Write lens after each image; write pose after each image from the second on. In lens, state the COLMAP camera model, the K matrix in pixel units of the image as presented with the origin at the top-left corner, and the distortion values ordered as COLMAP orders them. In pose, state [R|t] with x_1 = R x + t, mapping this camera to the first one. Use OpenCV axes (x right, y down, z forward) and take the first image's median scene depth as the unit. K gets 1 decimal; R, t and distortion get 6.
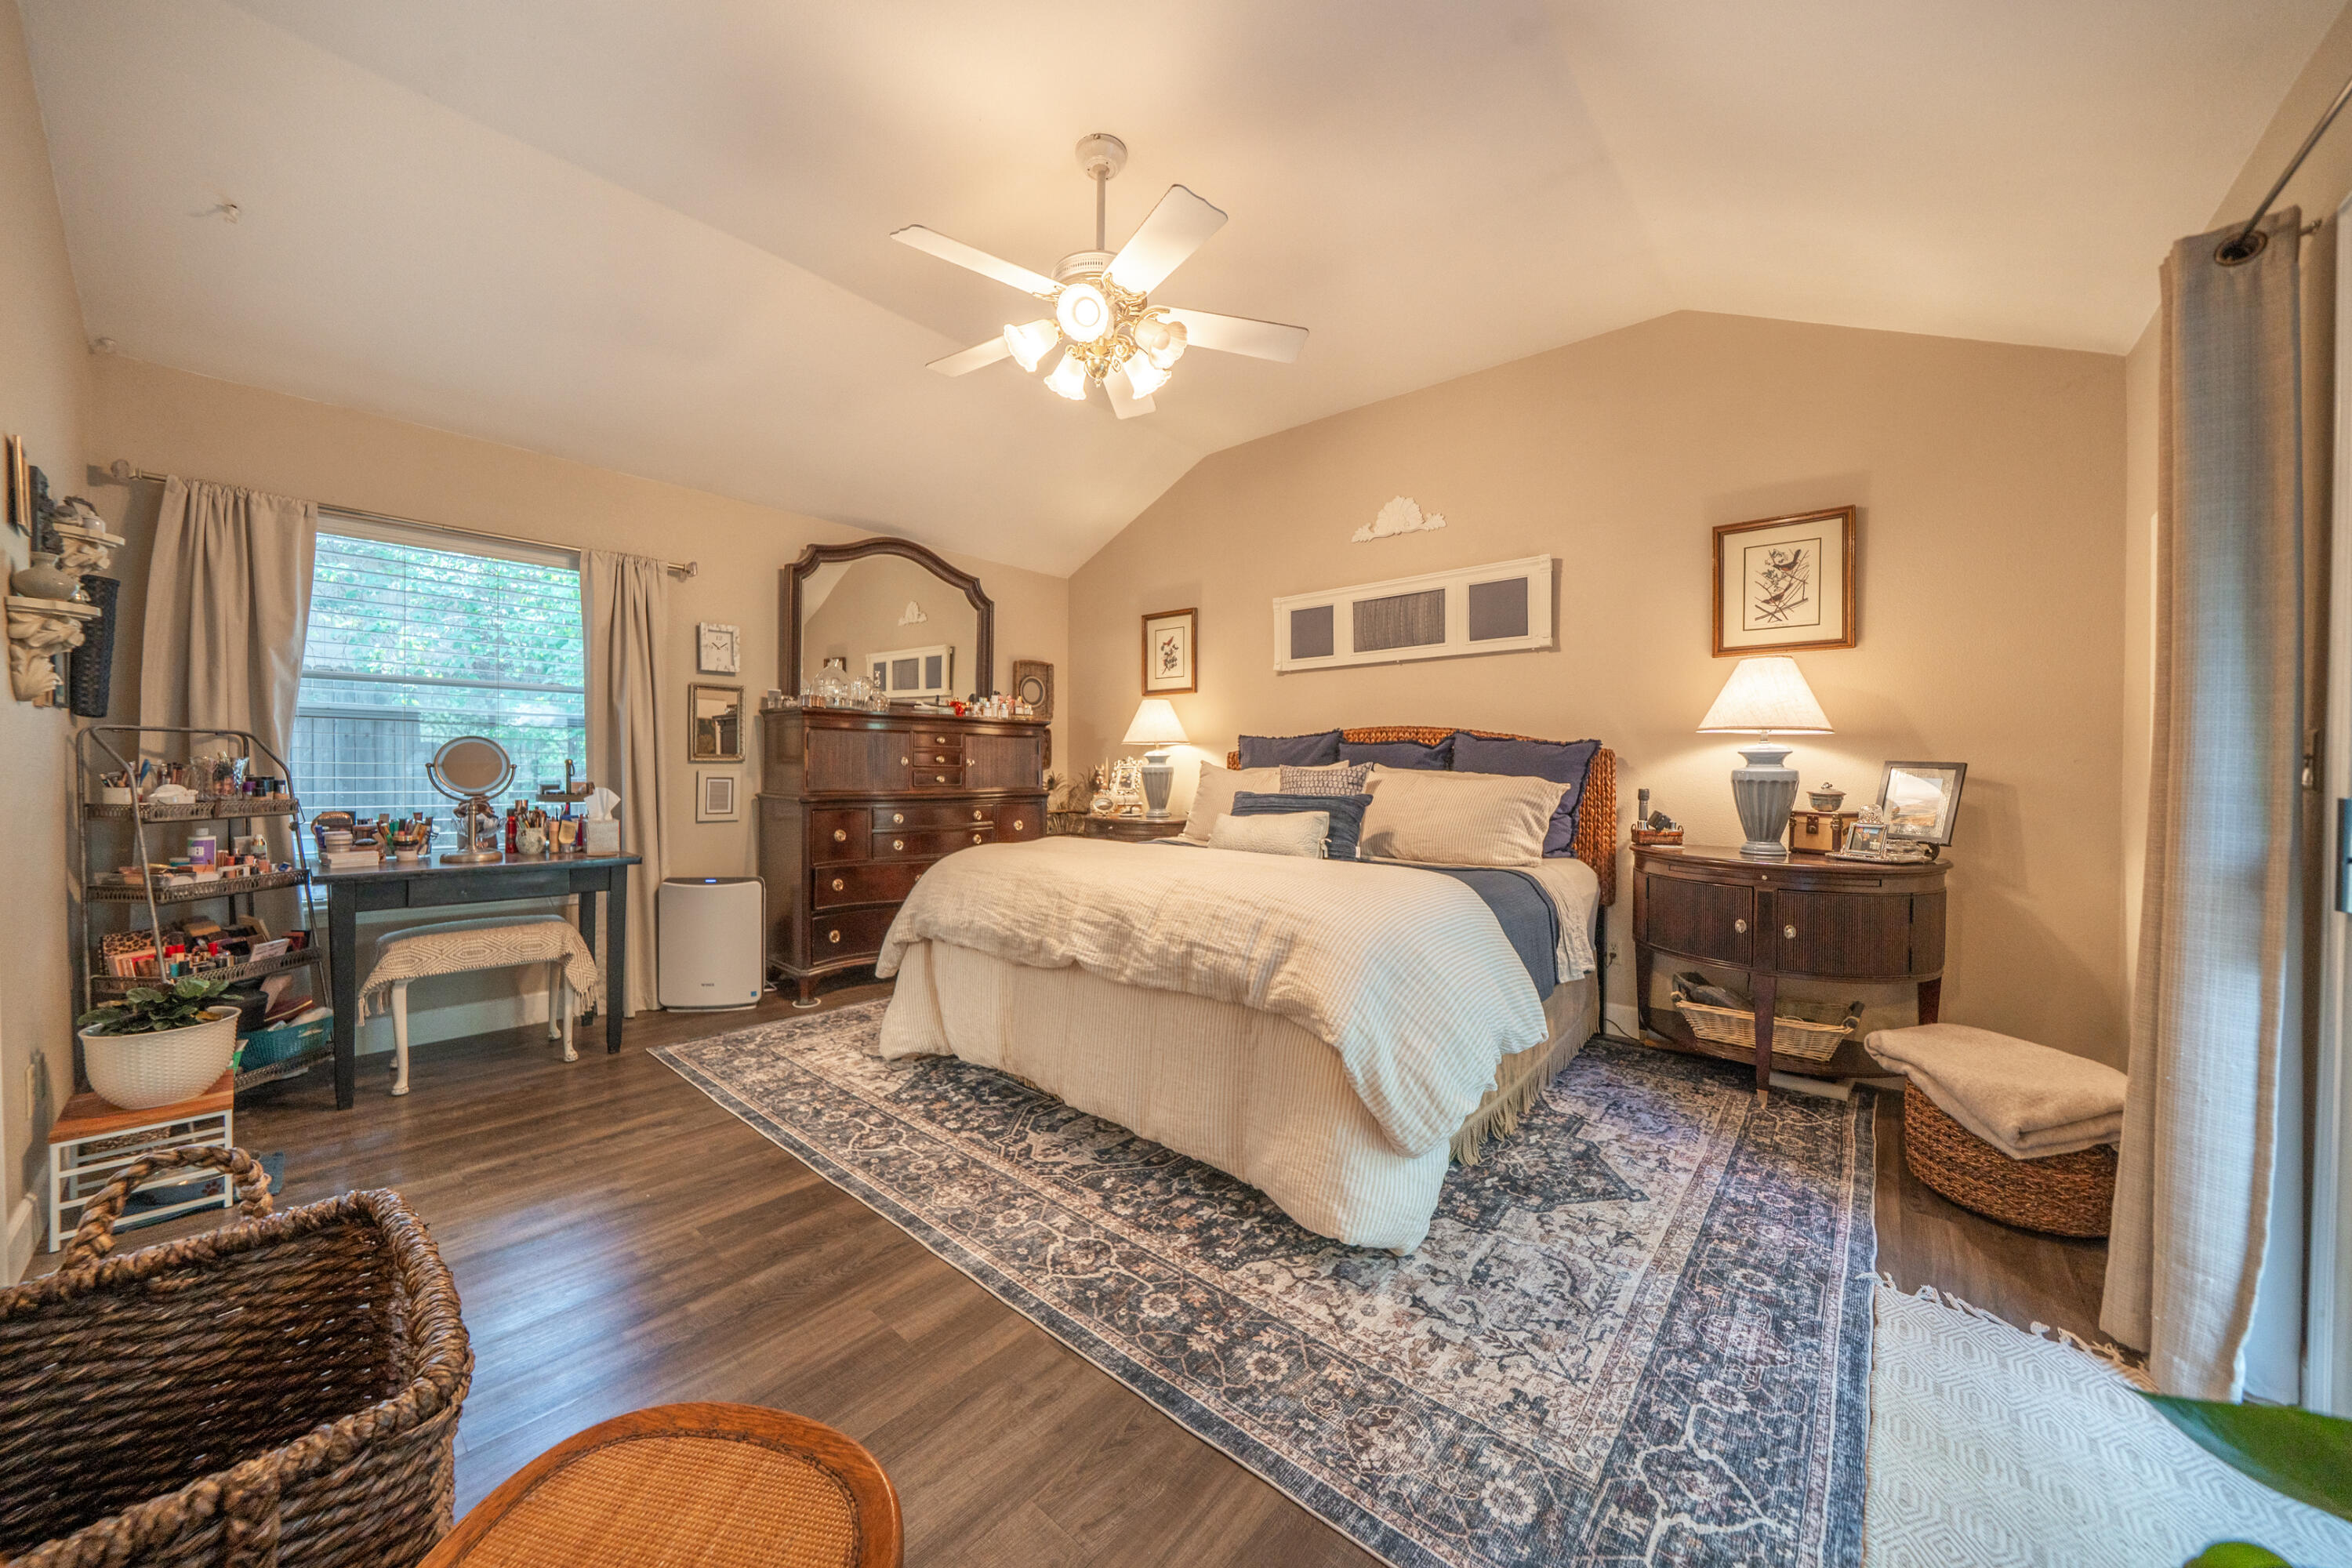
lens RADIAL K [[822.5, 0, 1165.8], [0, 822.5, 782.4], [0, 0, 1]] dist [-0.010047, 0.000289]
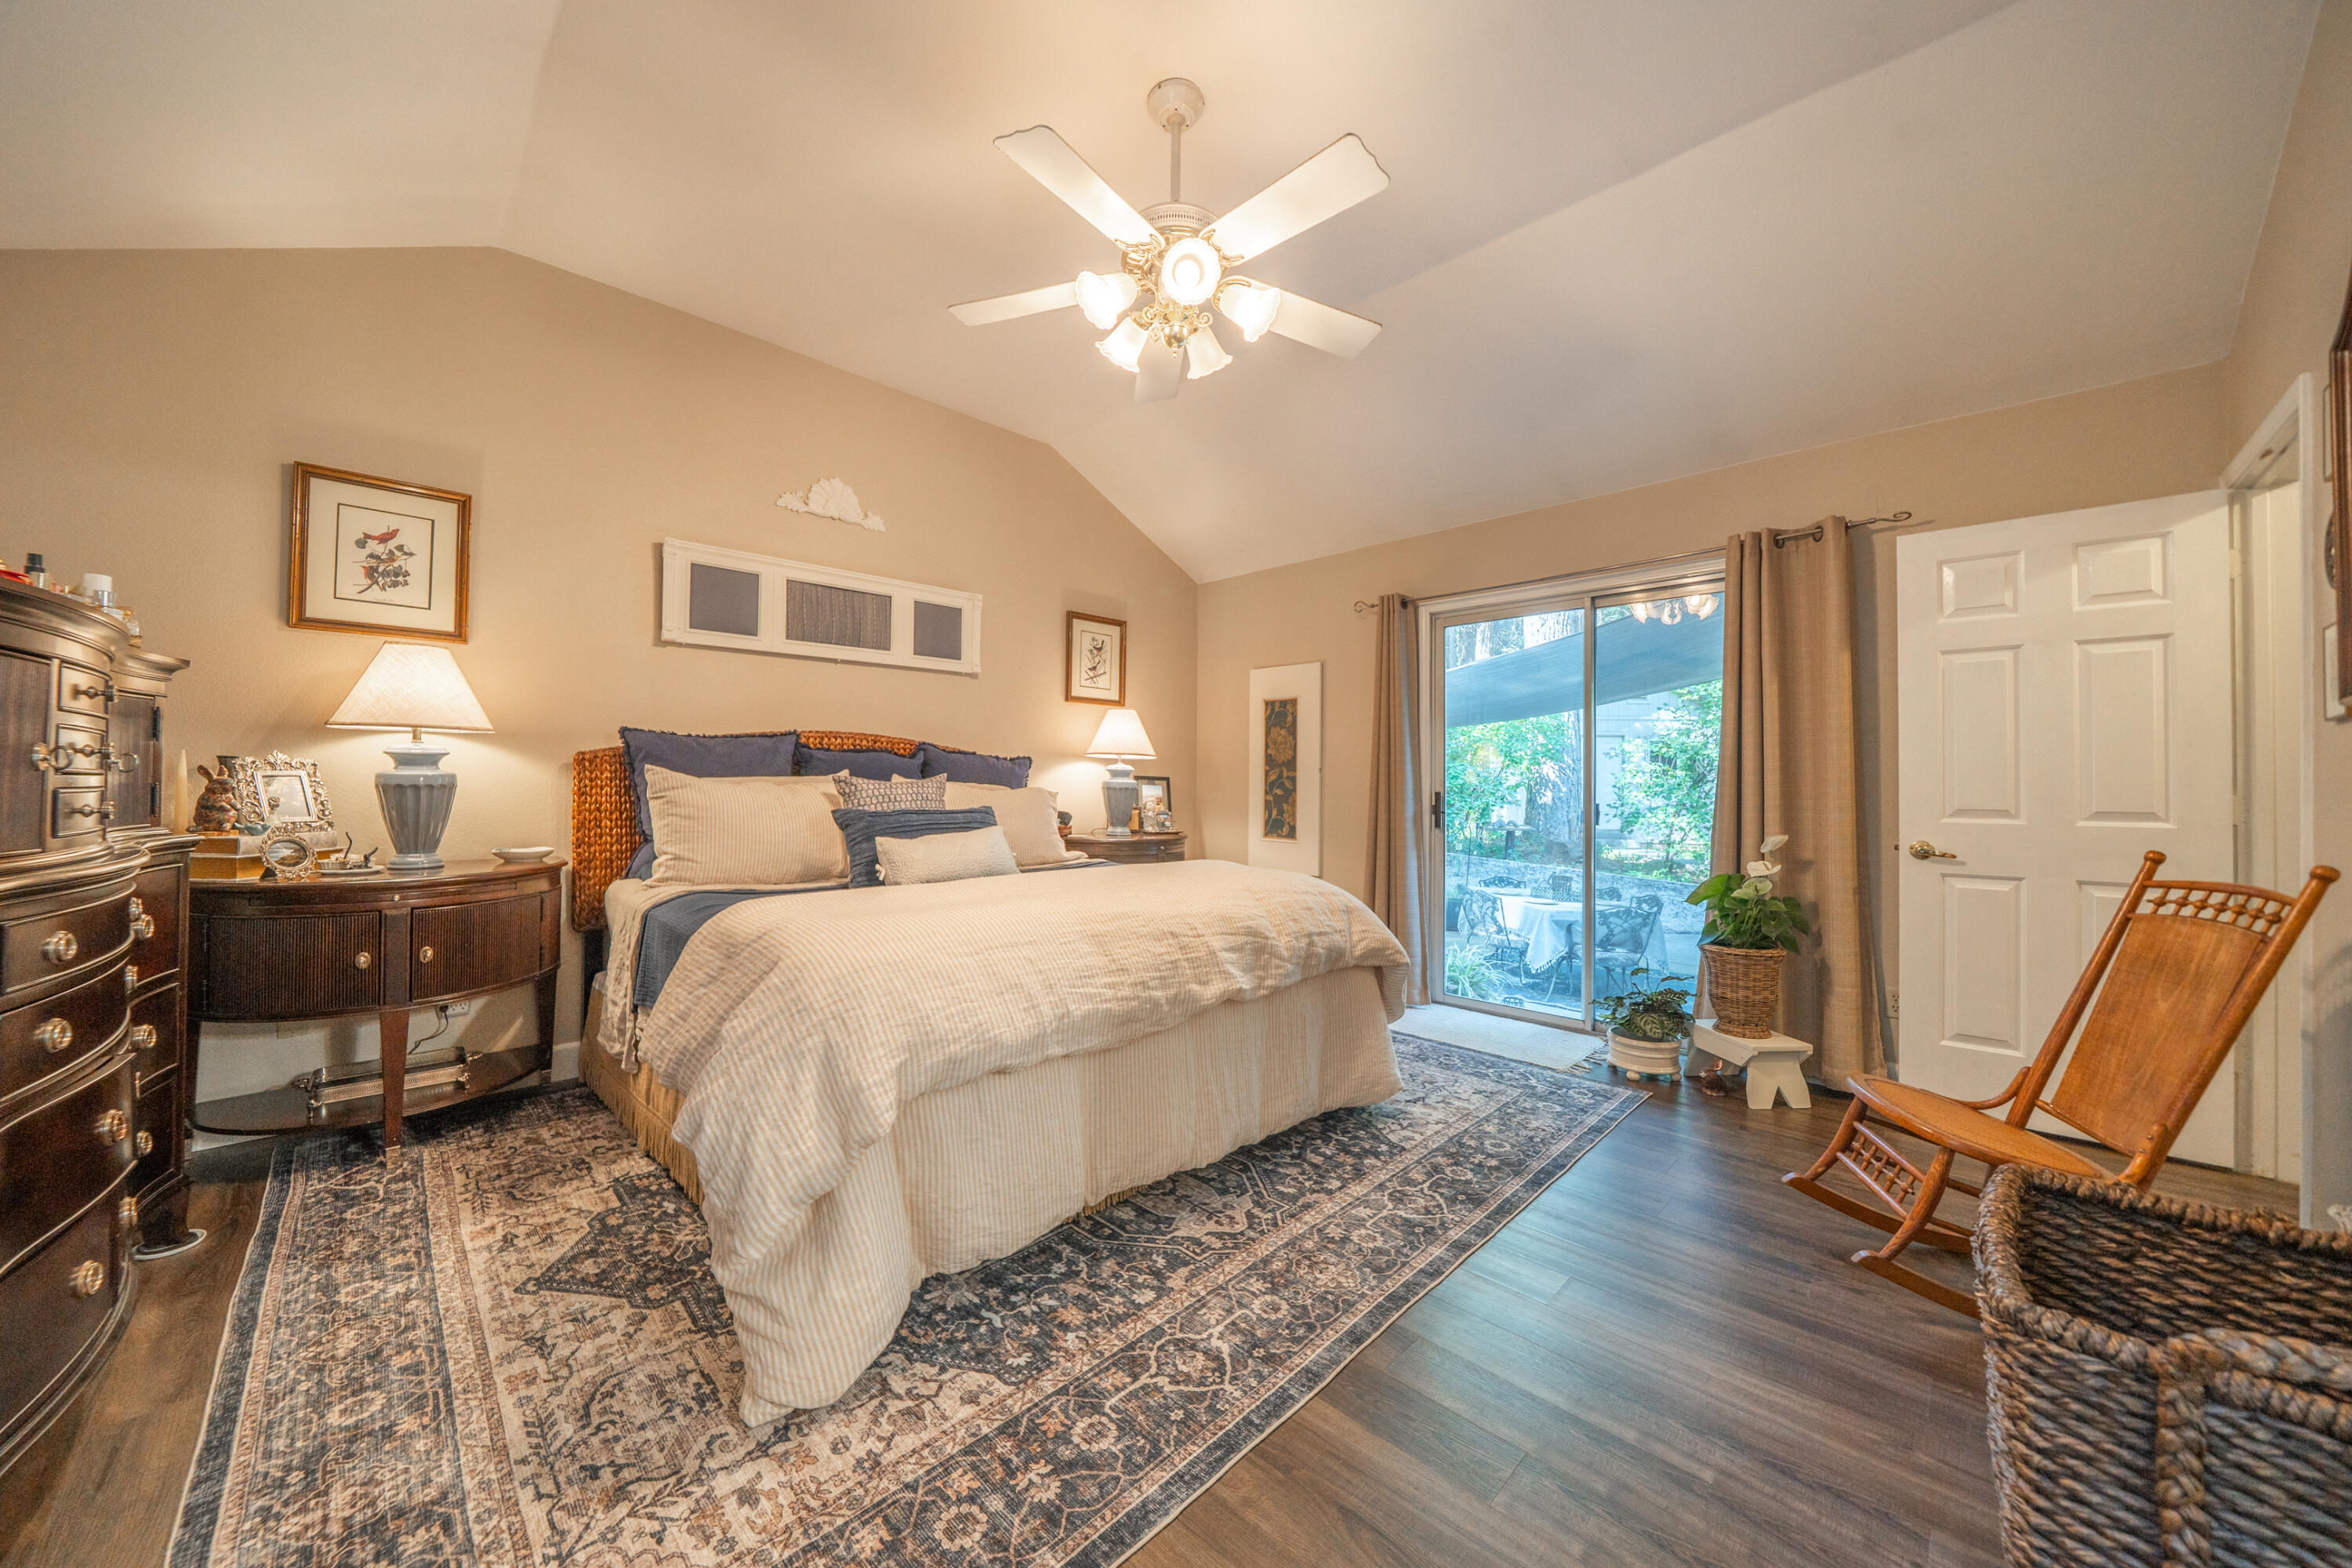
lens RADIAL K [[822.5, 0, 1162.0], [0, 822.5, 776.8], [0, 0, 1]] dist [-0.010047, 0.000289]
pose [[0.076733, 0.000081, 0.997052, -0.901489], [0.008771, 0.999961, -0.000757, -0.022640], [-0.997013, 0.008803, 0.076729, 0.876918]]
